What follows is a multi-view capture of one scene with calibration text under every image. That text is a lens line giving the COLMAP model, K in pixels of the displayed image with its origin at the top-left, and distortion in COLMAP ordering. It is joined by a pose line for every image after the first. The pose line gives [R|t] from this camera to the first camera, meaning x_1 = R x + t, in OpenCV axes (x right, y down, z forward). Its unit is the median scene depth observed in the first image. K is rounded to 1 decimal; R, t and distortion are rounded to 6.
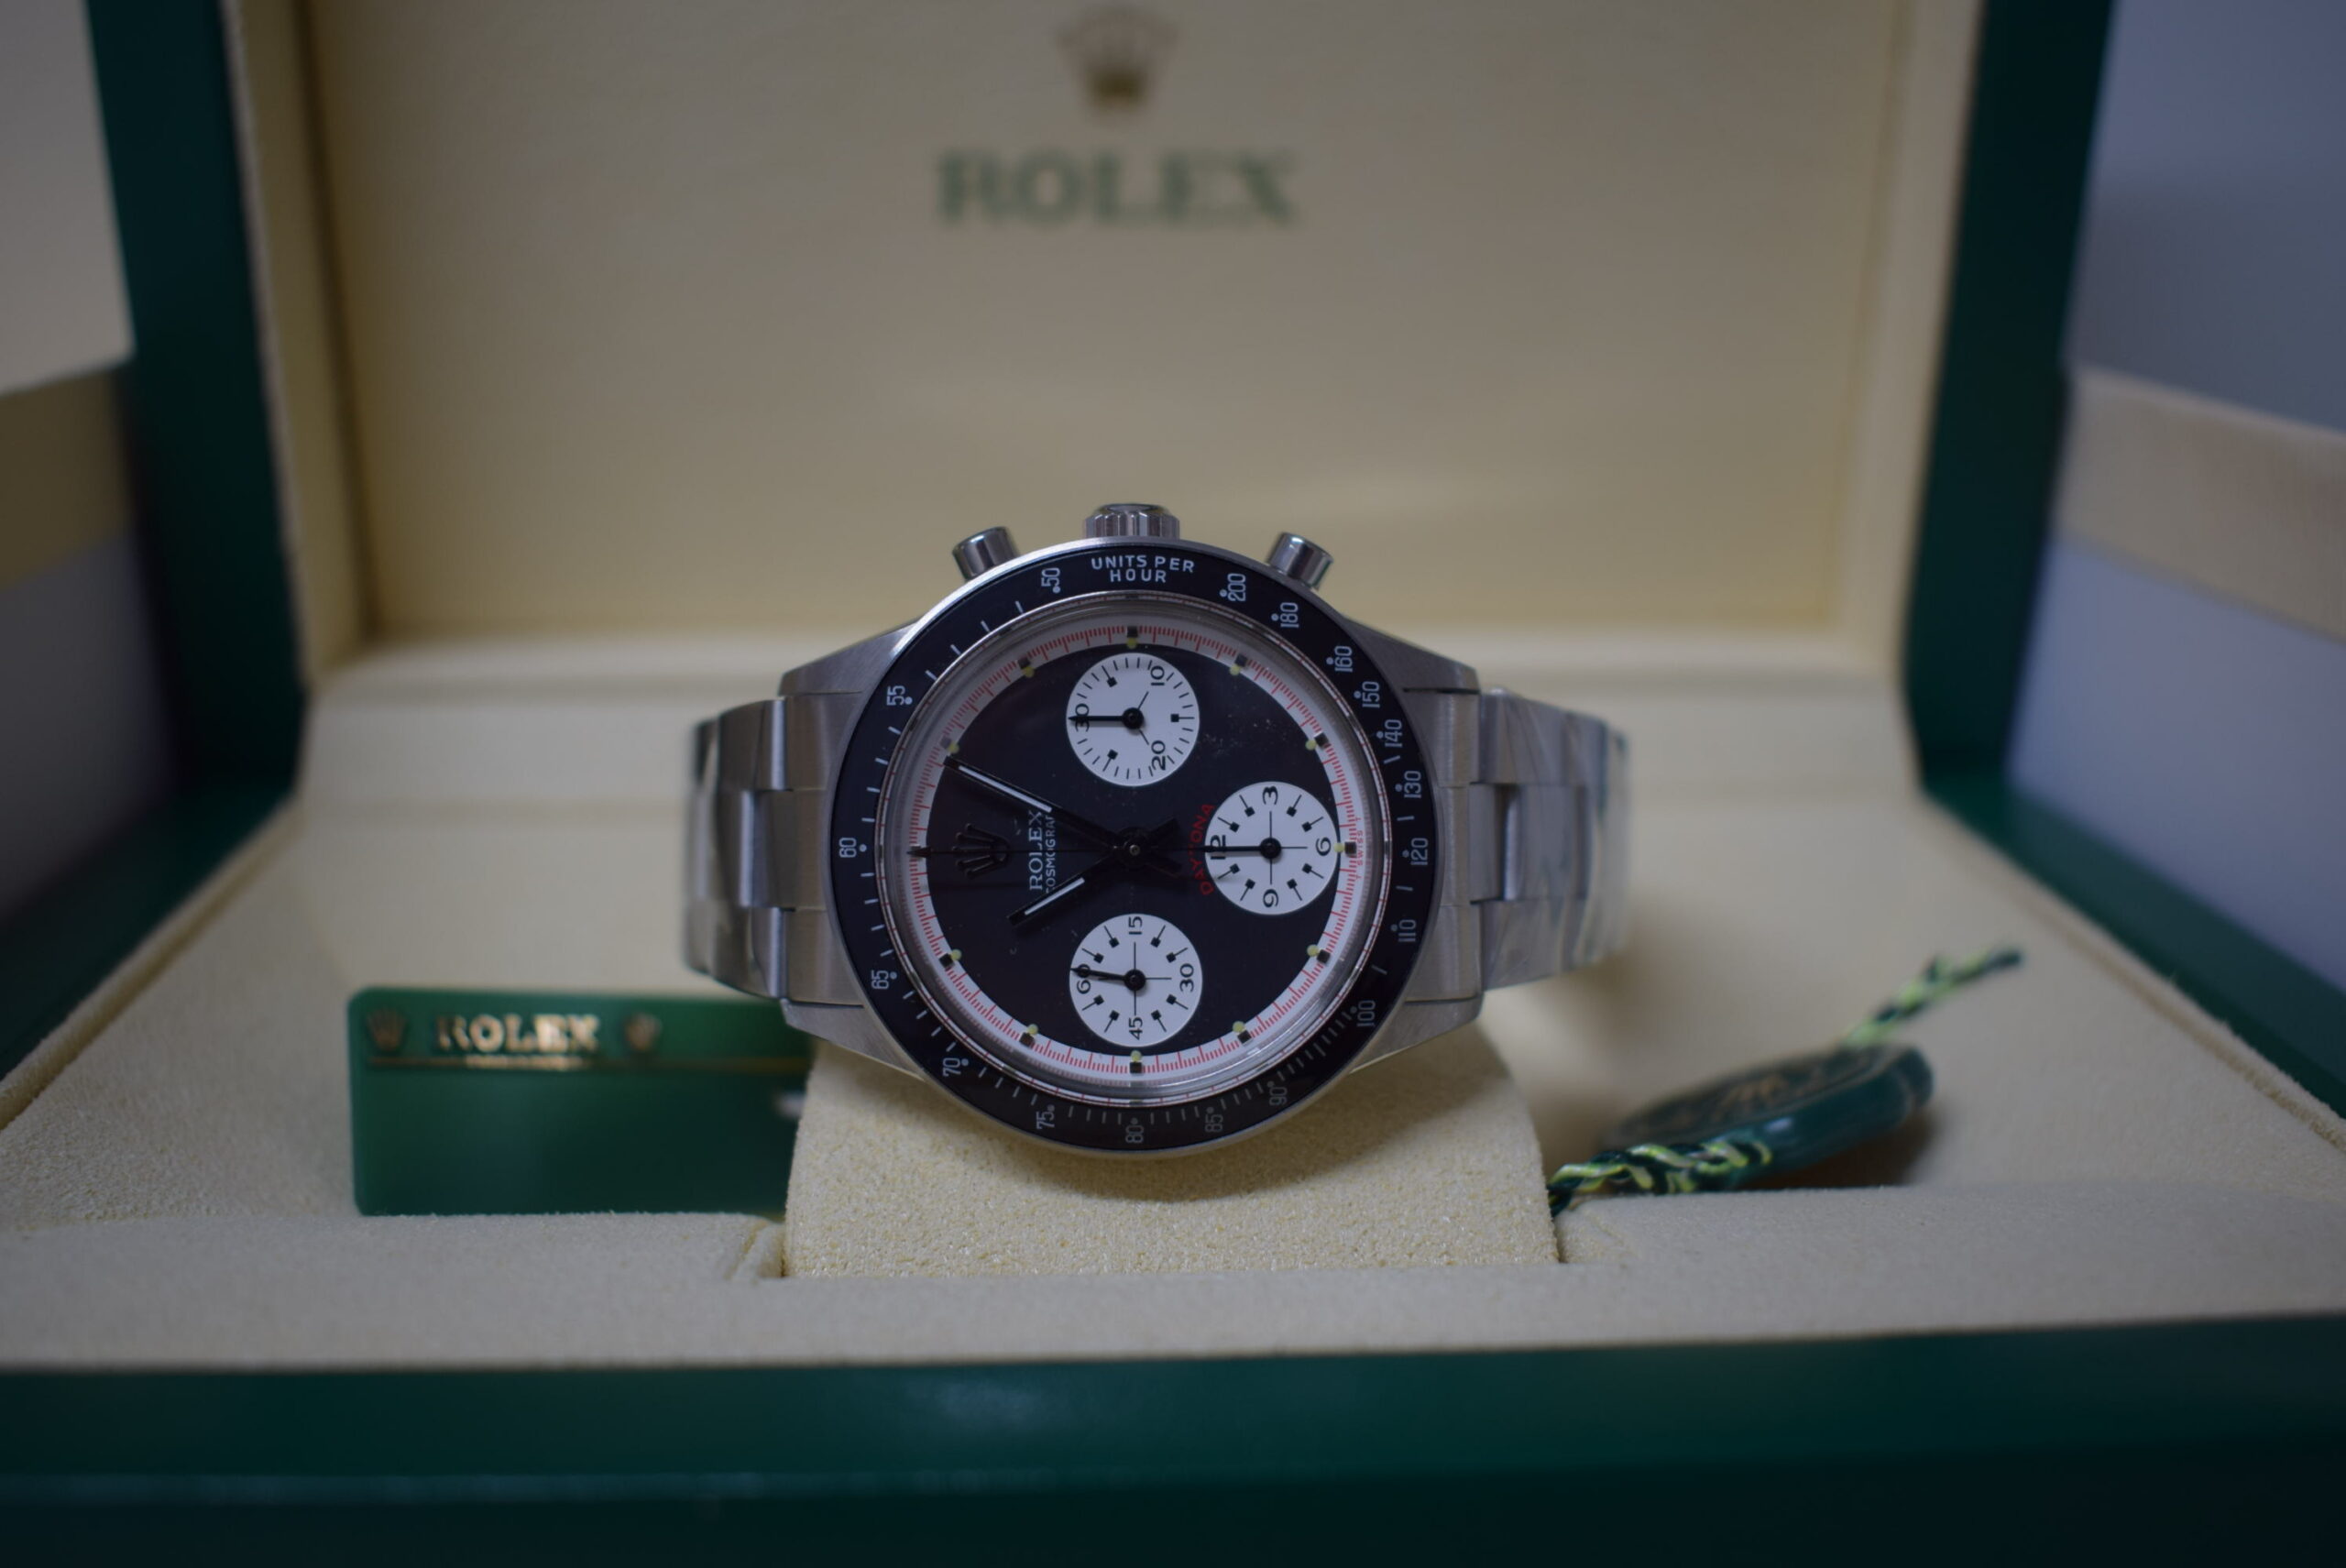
lens RADIAL K [[2451.5, 0, 1176.7], [0, 2451.5, 793.8], [0, 0, 1]] dist [-0.008100, 0.000000]
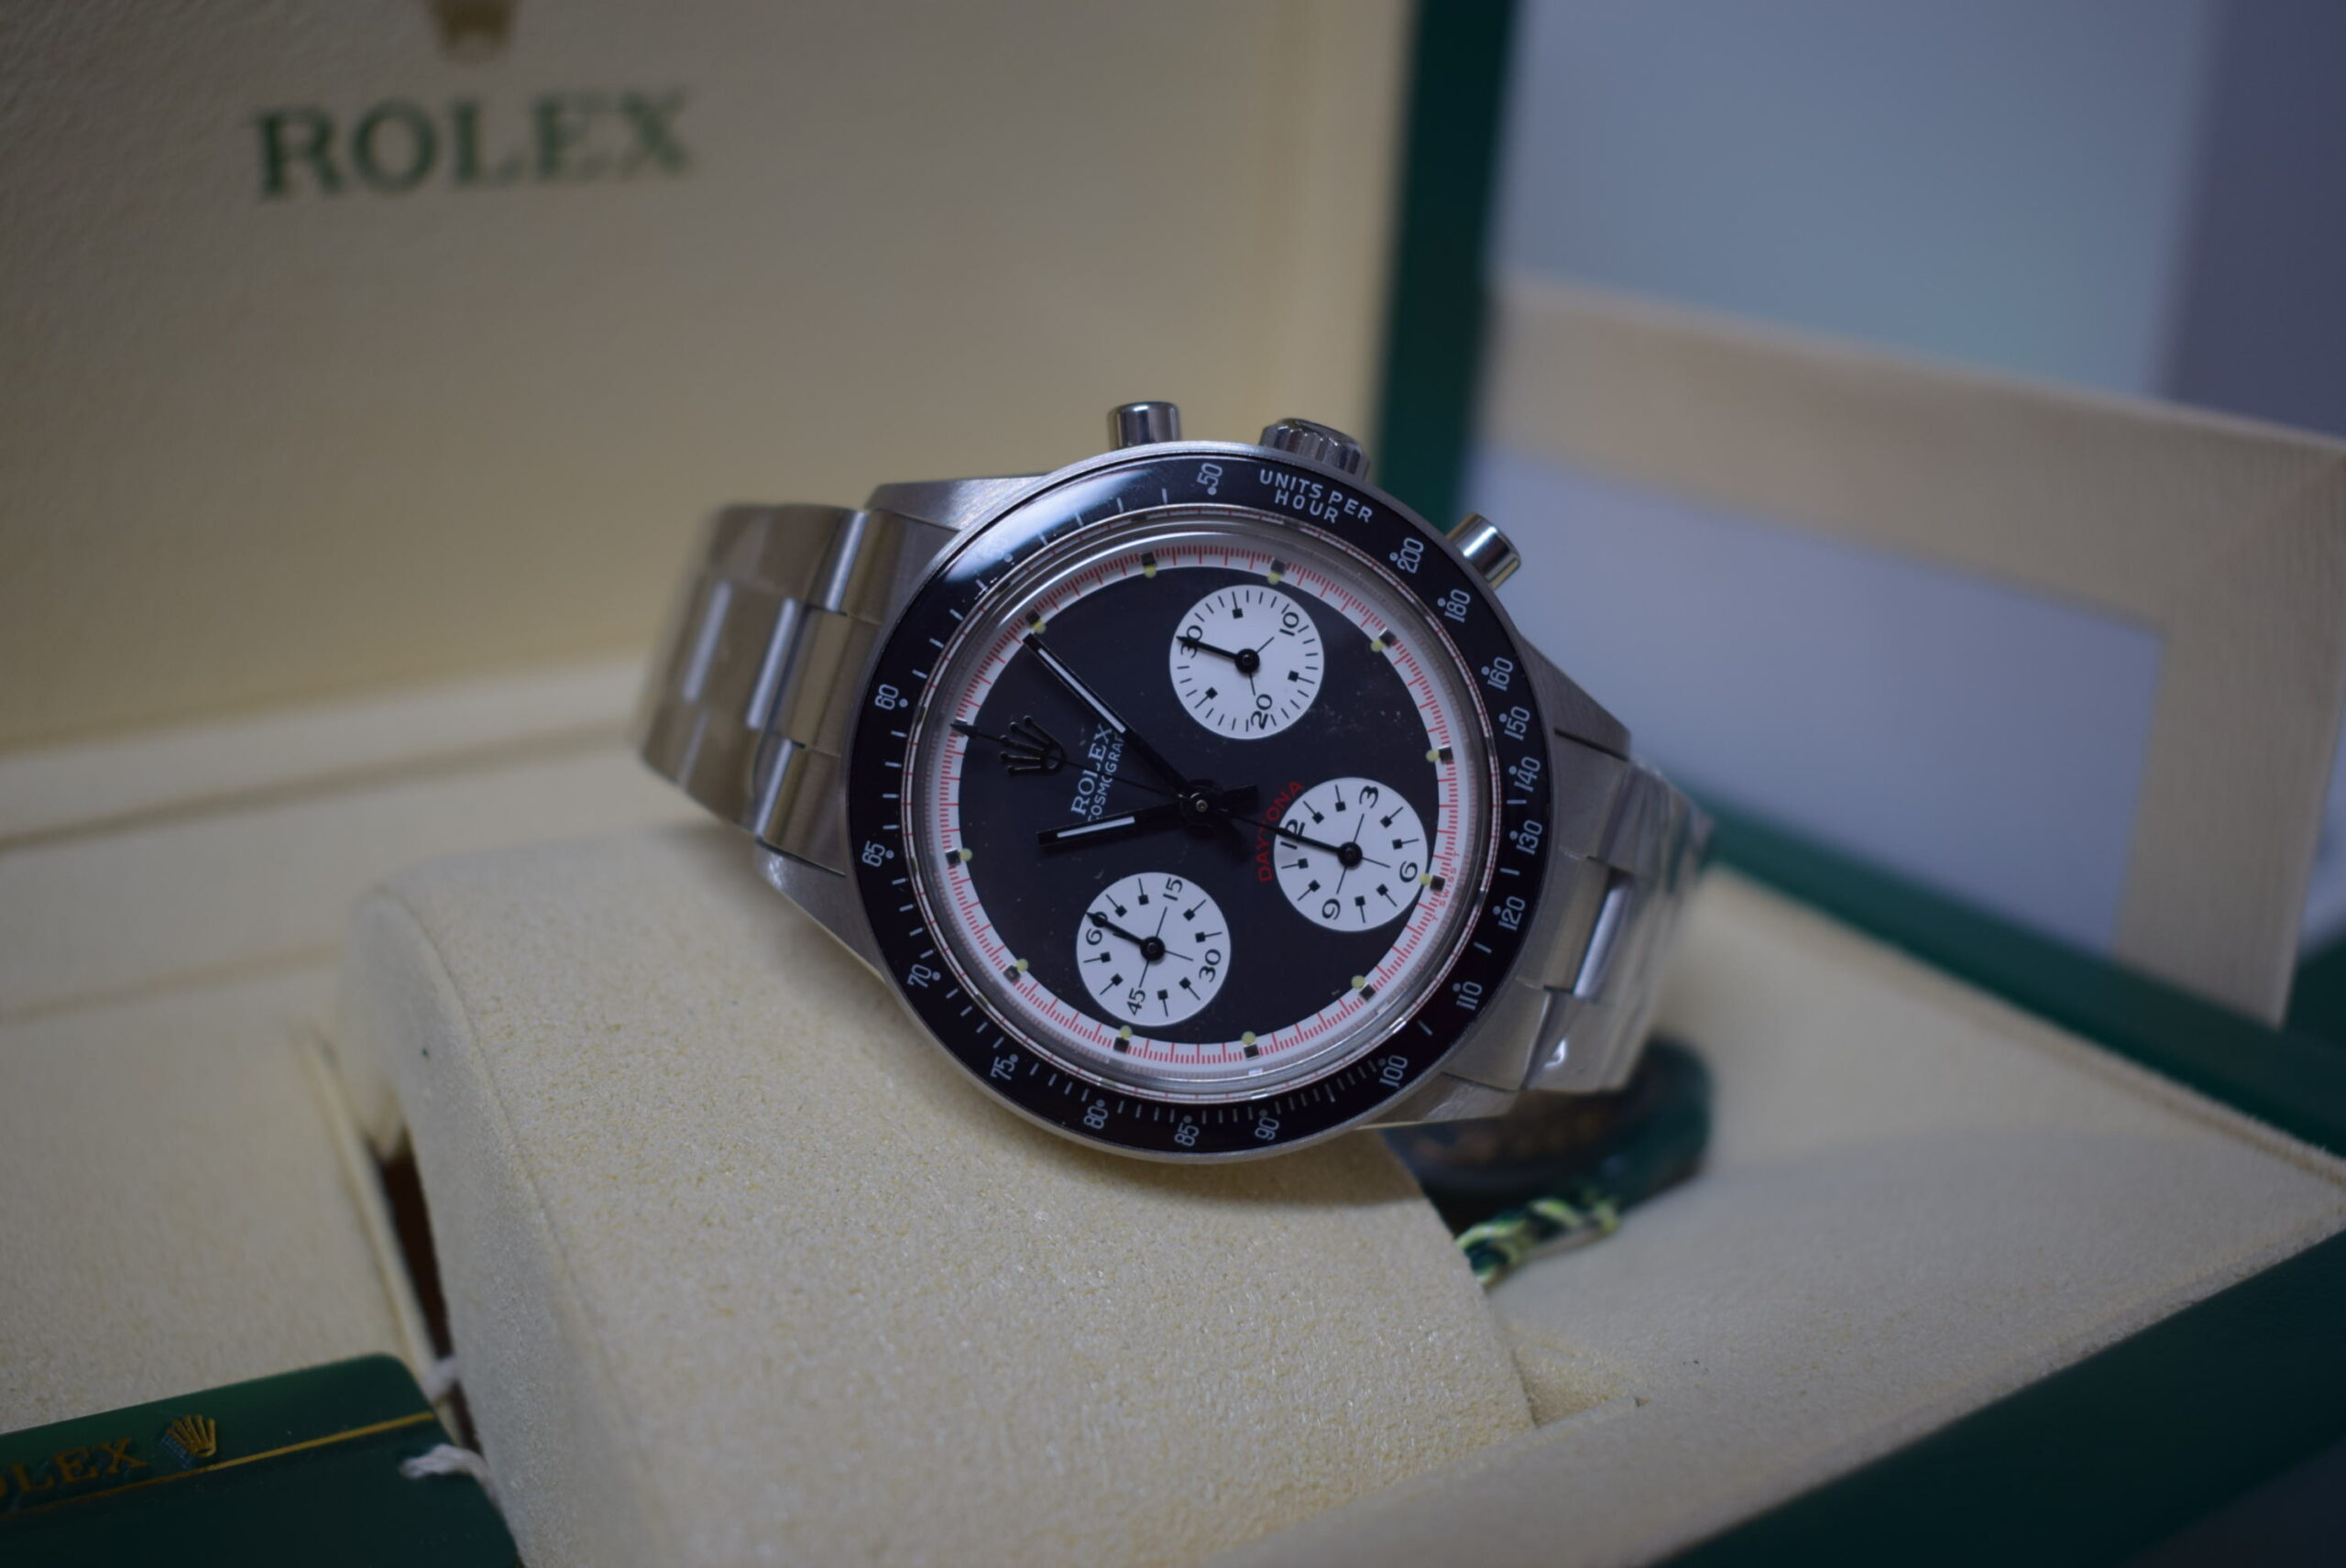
lens RADIAL K [[2451.5, 0, 1171.3], [0, 2451.5, 771.6], [0, 0, 1]] dist [-0.008100, 0.000000]
pose [[0.947552, 0.319590, -0.002786, -0.028174], [-0.319568, 0.947542, 0.006426, 0.009171], [0.004693, -0.005199, 0.999975, 0.135587]]
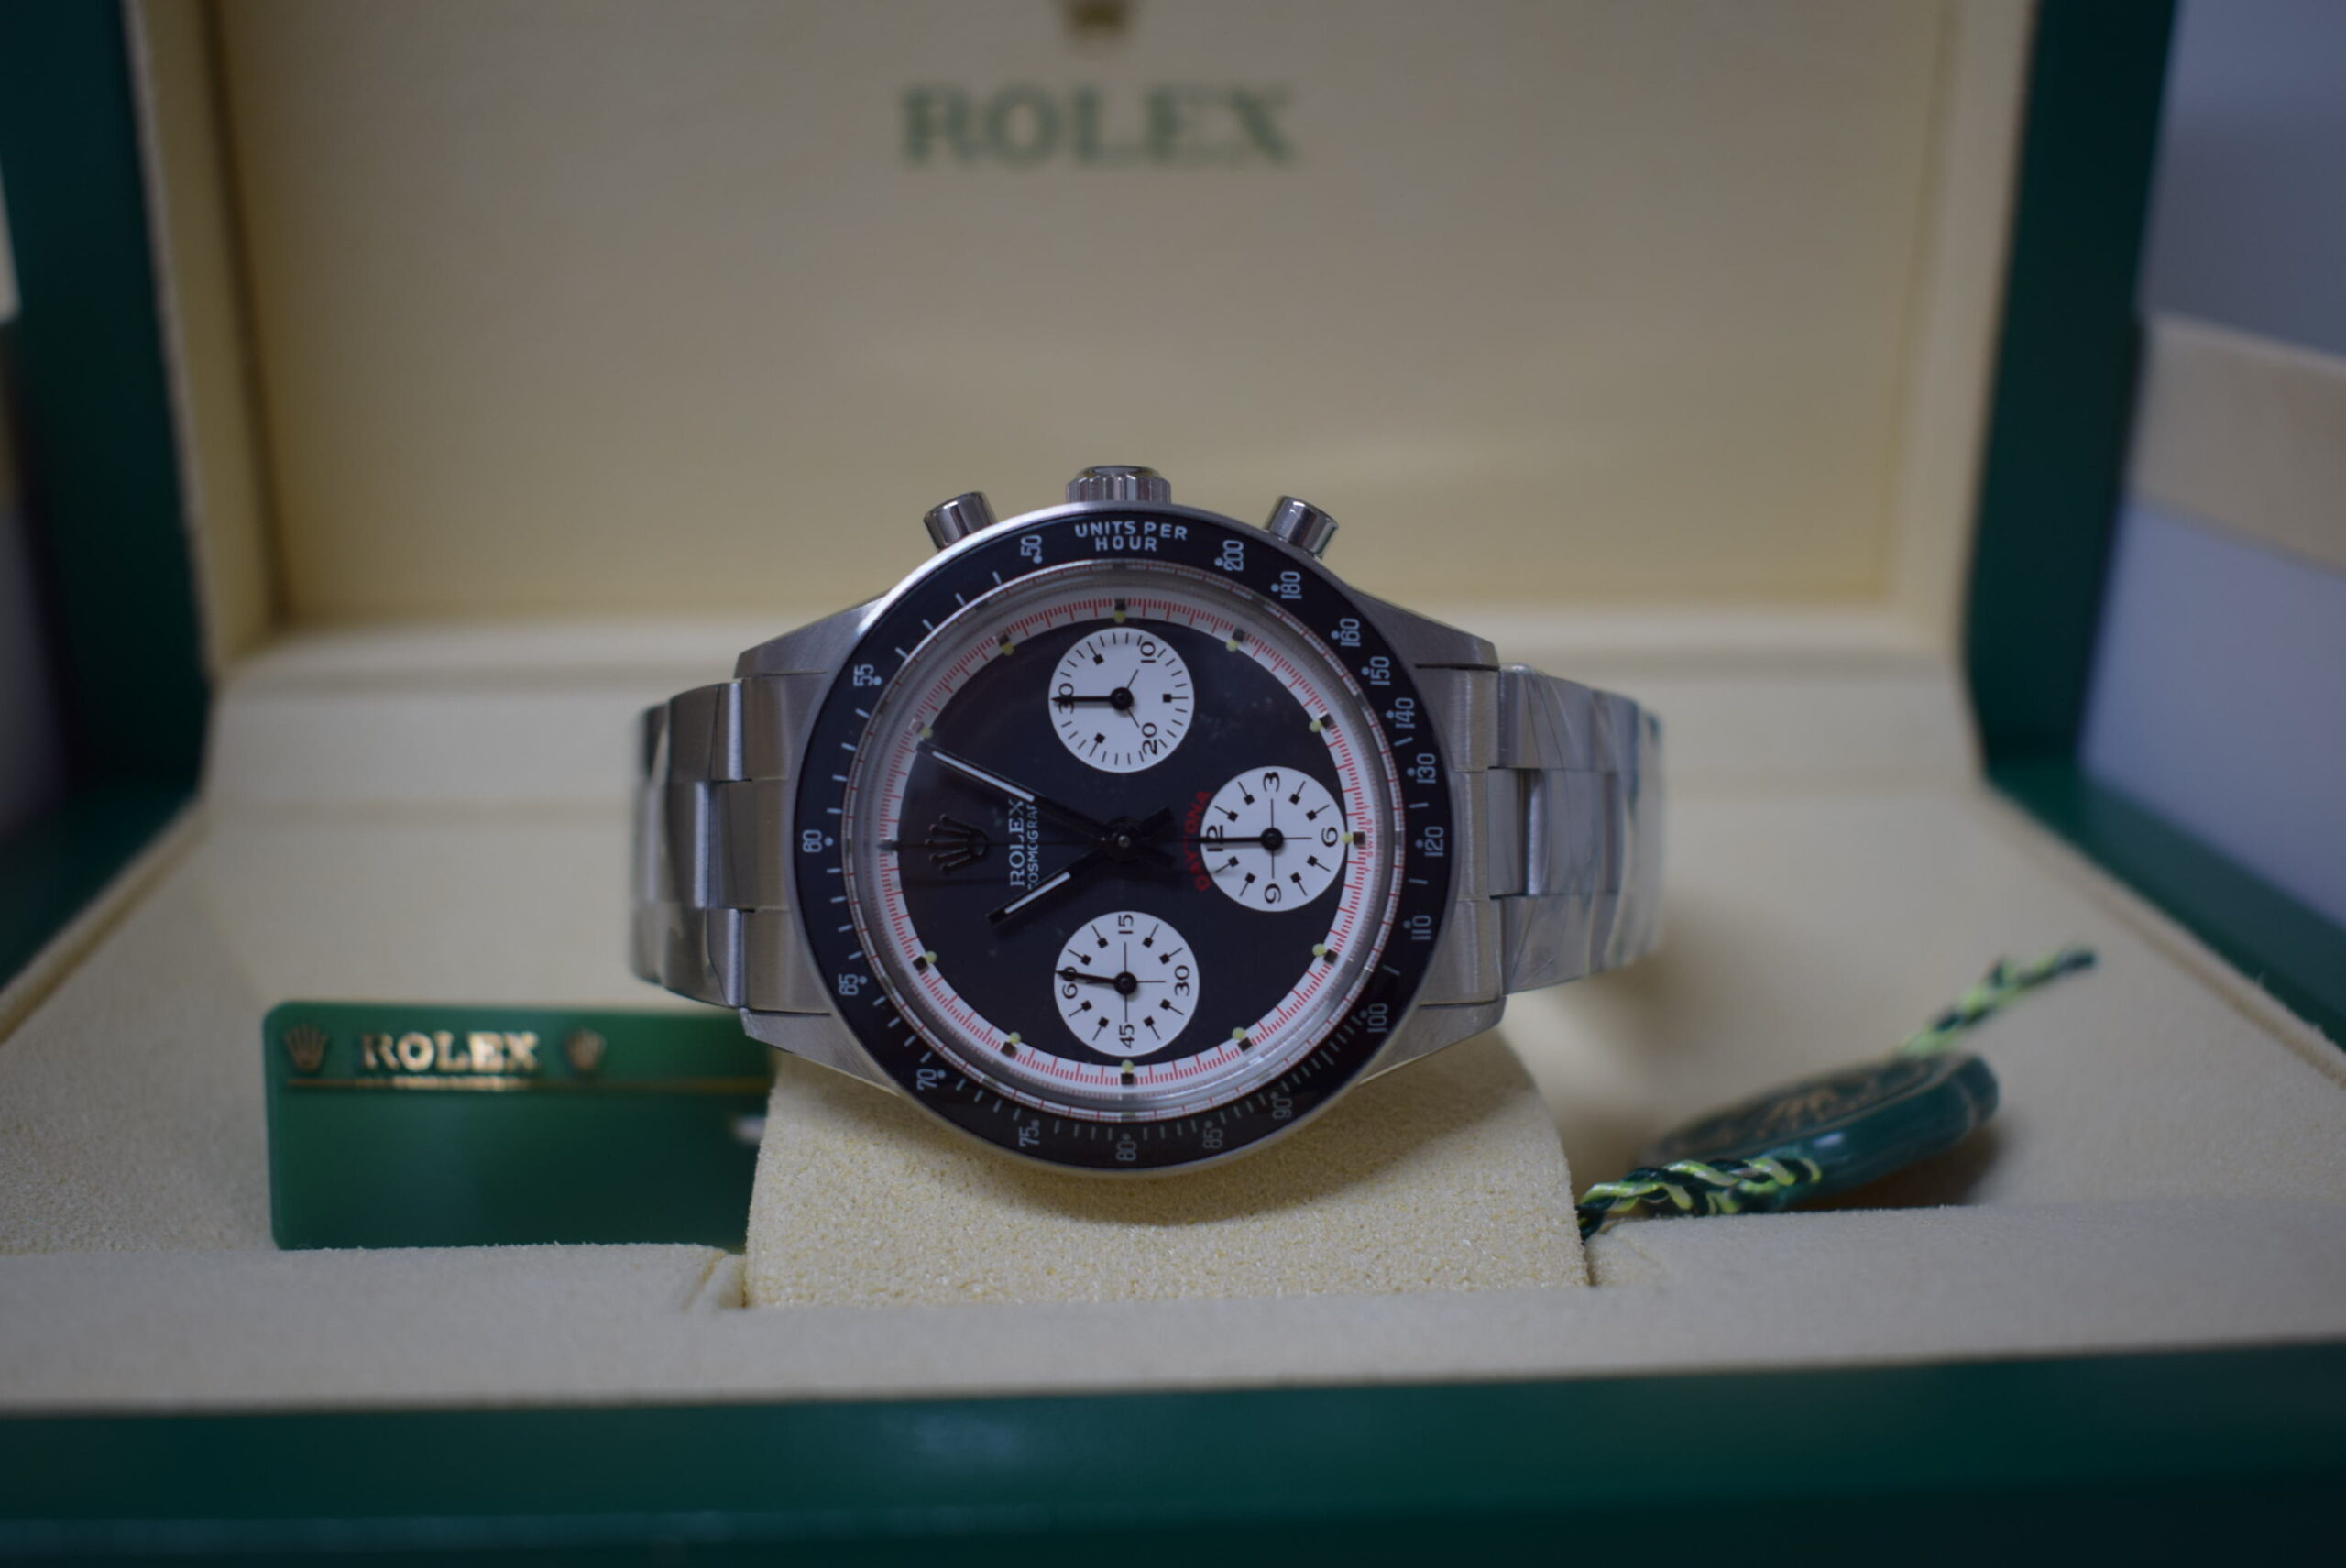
lens RADIAL K [[2695.8, 0, 1172.4], [0, 2695.8, 786.7], [0, 0, 1]] dist [0.009627, 0.000000]
pose [[0.999974, -0.006982, 0.001766, -0.000771], [0.006986, 0.999973, -0.002050, 0.004410], [-0.001751, 0.002062, 0.999996, -0.011003]]
